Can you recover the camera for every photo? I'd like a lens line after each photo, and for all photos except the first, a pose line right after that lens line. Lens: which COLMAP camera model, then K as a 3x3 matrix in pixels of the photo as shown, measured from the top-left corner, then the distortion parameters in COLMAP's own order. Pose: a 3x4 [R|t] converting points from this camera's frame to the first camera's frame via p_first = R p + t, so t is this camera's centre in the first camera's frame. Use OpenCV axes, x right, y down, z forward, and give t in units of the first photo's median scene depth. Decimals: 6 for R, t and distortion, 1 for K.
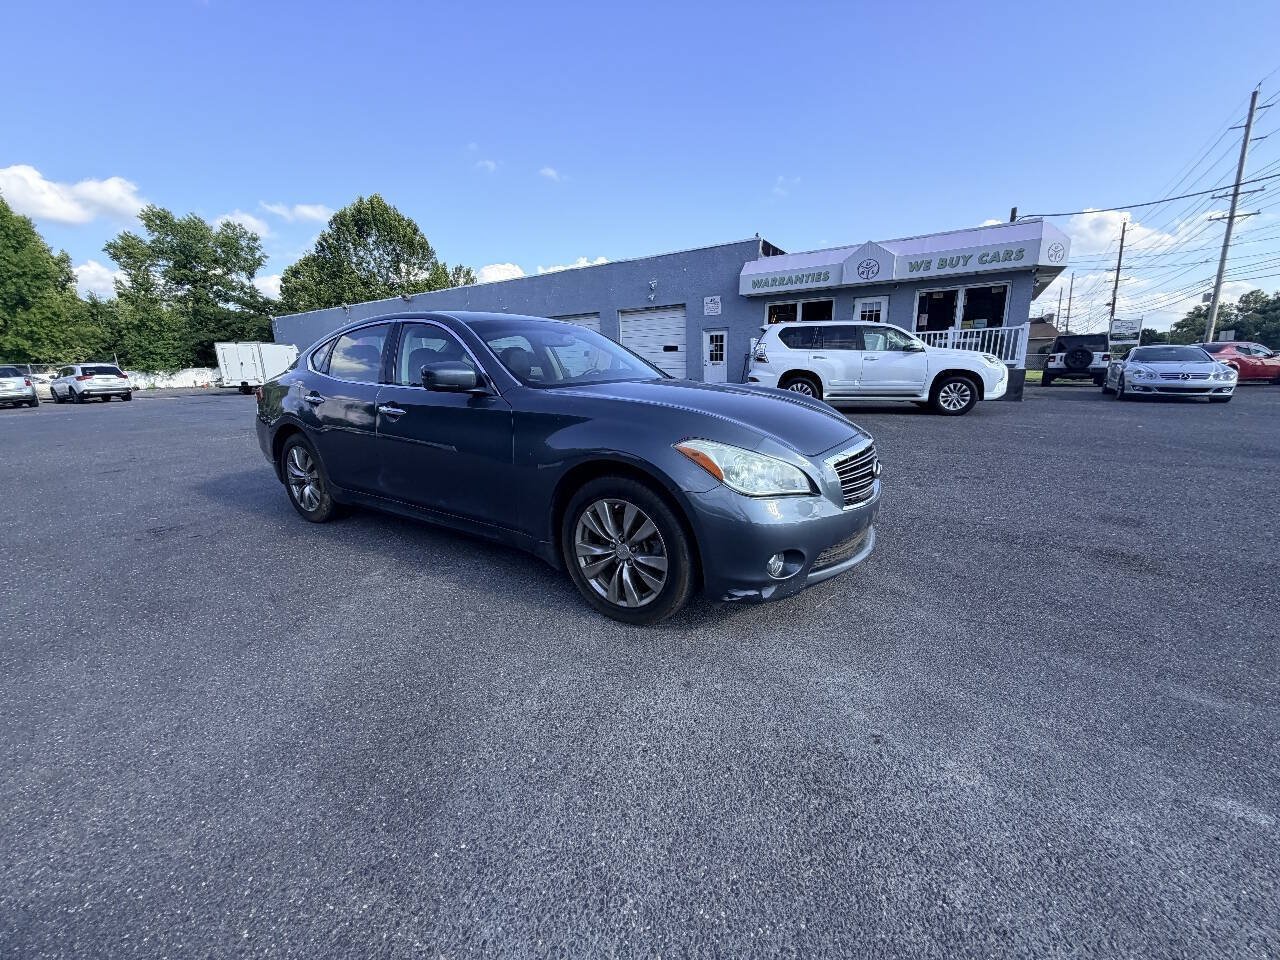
lens RADIAL K [[509.2, 0, 640.5], [0, 509.2, 479.4], [0, 0, 1]] dist [0.000649, -0.000039]
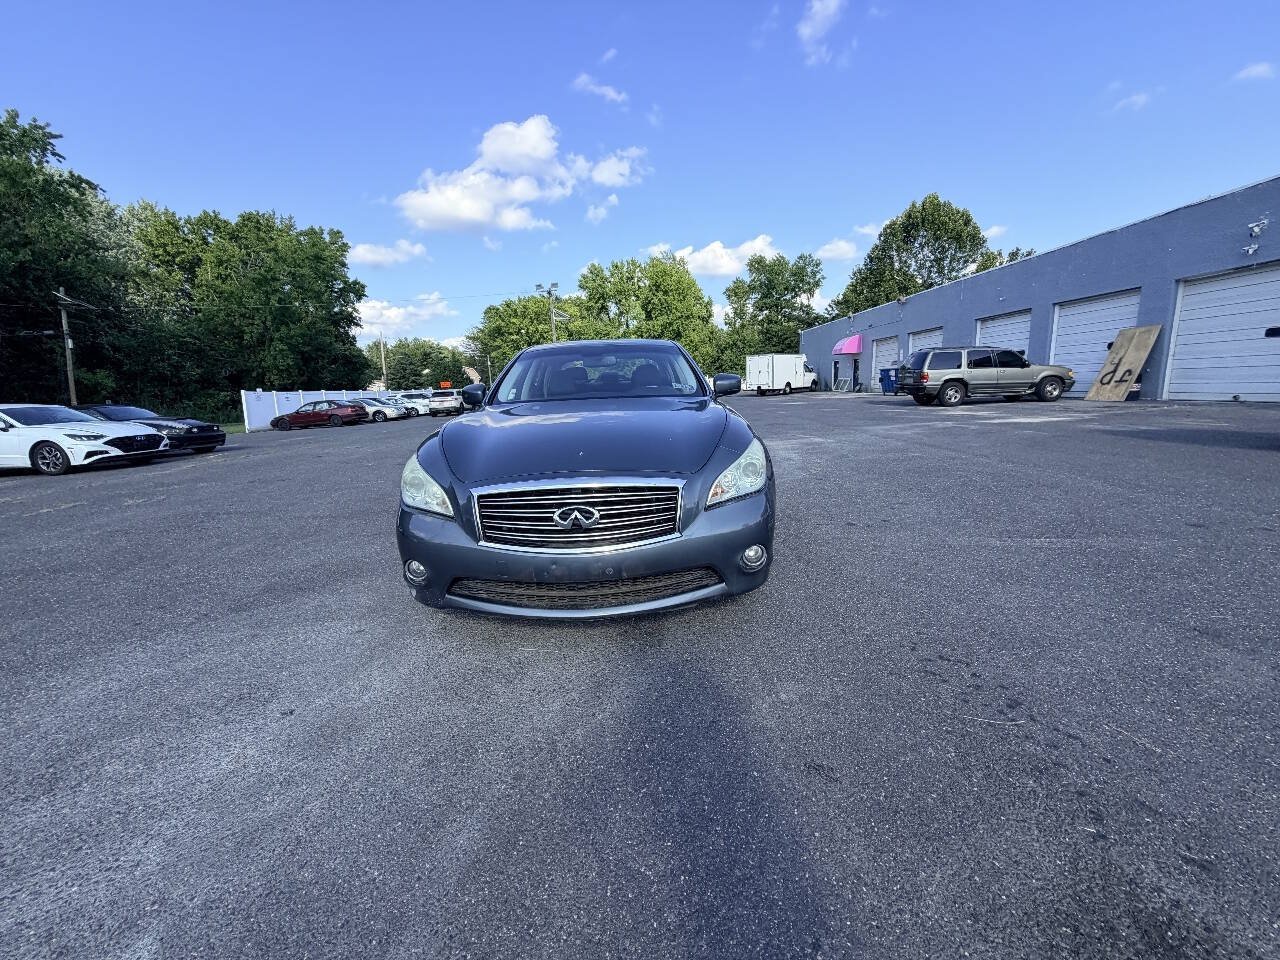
lens RADIAL K [[509.2, 0, 639.4], [0, 509.2, 481.2], [0, 0, 1]] dist [0.000649, -0.000039]
pose [[0.557839, 0.154346, -0.815471, 0.173366], [-0.155445, 0.984598, 0.080022, -0.023582], [0.815262, 0.082121, 0.573240, 0.090510]]
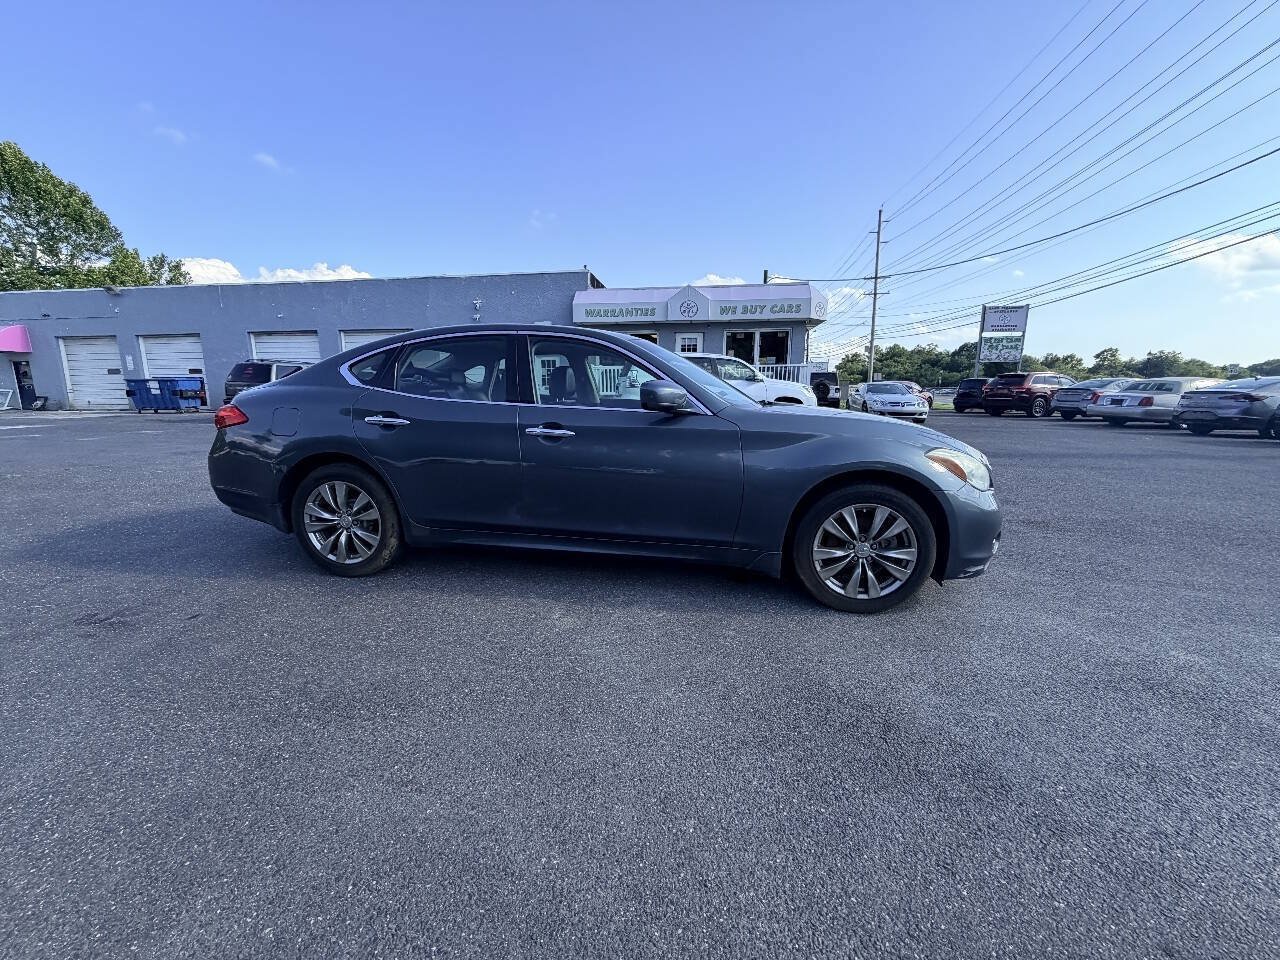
lens RADIAL K [[509.2, 0, 639.1], [0, 509.2, 479.4], [0, 0, 1]] dist [0.000649, -0.000039]
pose [[0.907029, -0.052172, 0.417824, -0.131892], [0.071402, 0.996981, -0.030512, -0.002414], [-0.414971, 0.057508, 0.908015, 0.022284]]
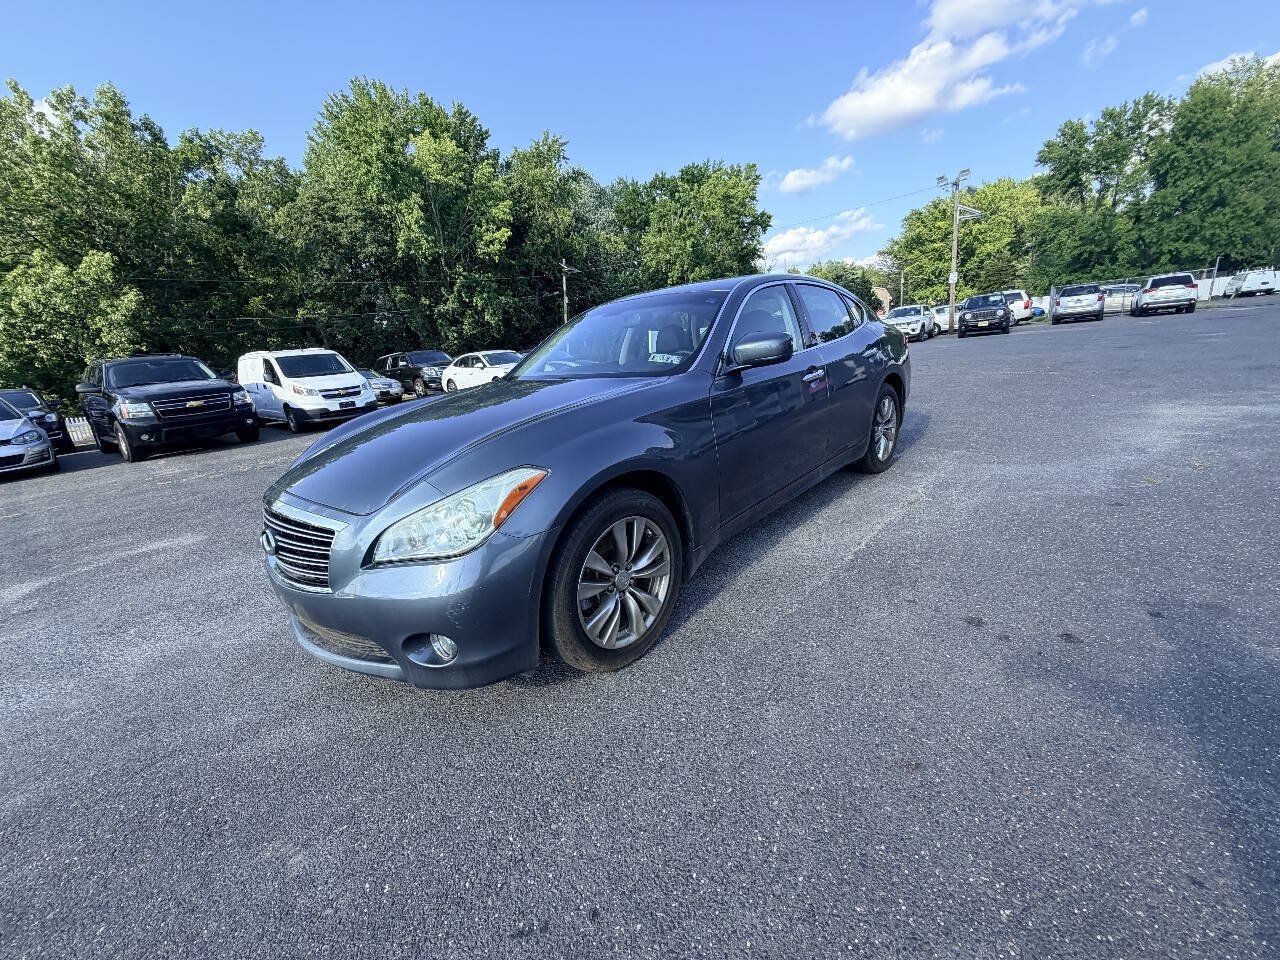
lens RADIAL K [[509.2, 0, 637.3], [0, 509.2, 484.2], [0, 0, 1]] dist [0.000649, -0.000039]
pose [[-0.160284, 0.307697, -0.937887, 0.155075], [-0.121743, 0.936754, 0.328131, -0.060788], [0.979534, 0.166776, -0.112686, 0.237055]]
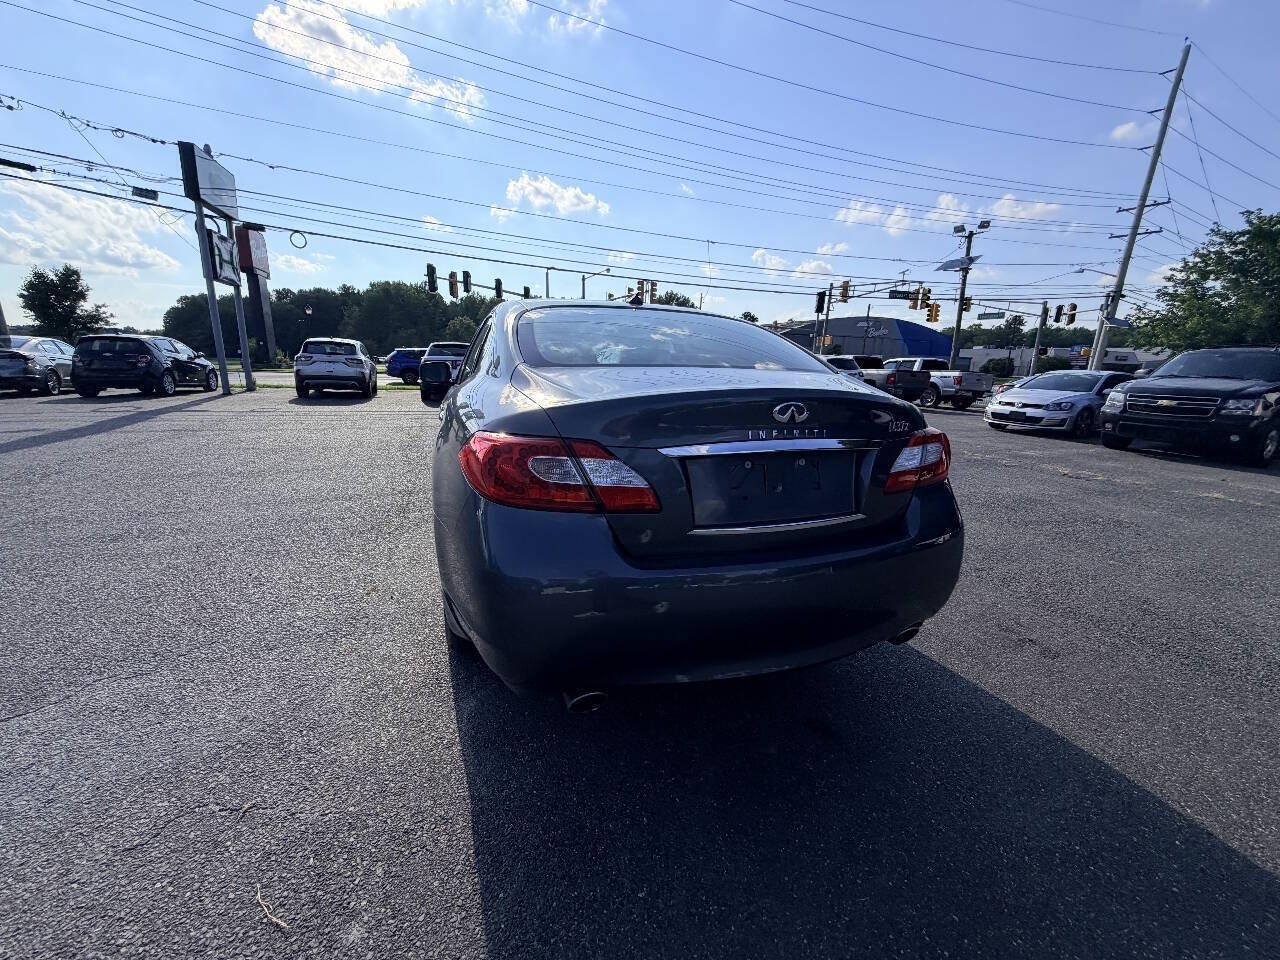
lens RADIAL K [[509.2, 0, 637.0], [0, 509.2, 481.0], [0, 0, 1]] dist [0.000649, -0.000039]
pose [[-0.798884, -0.137511, 0.585555, -0.205014], [0.121919, 0.916287, 0.381516, -0.085130], [-0.588999, 0.376178, -0.715242, 0.376010]]
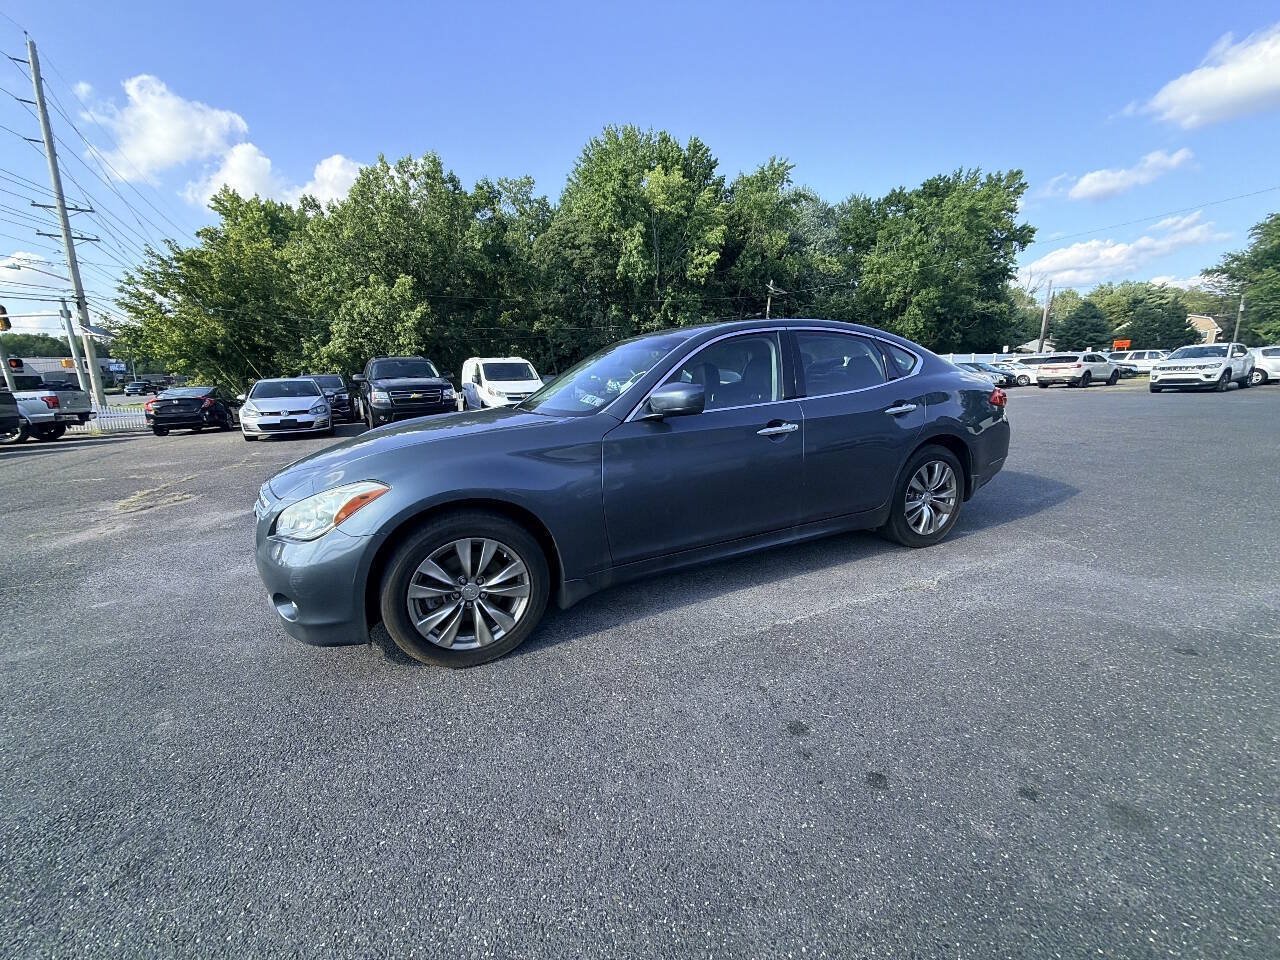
lens RADIAL K [[509.2, 0, 636.8], [0, 509.2, 484.9], [0, 0, 1]] dist [0.000649, -0.000039]
pose [[-0.531332, 0.225289, -0.816658, 0.132372], [-0.142968, 0.926319, 0.348558, -0.079645], [0.835013, 0.301956, -0.459974, 0.312410]]
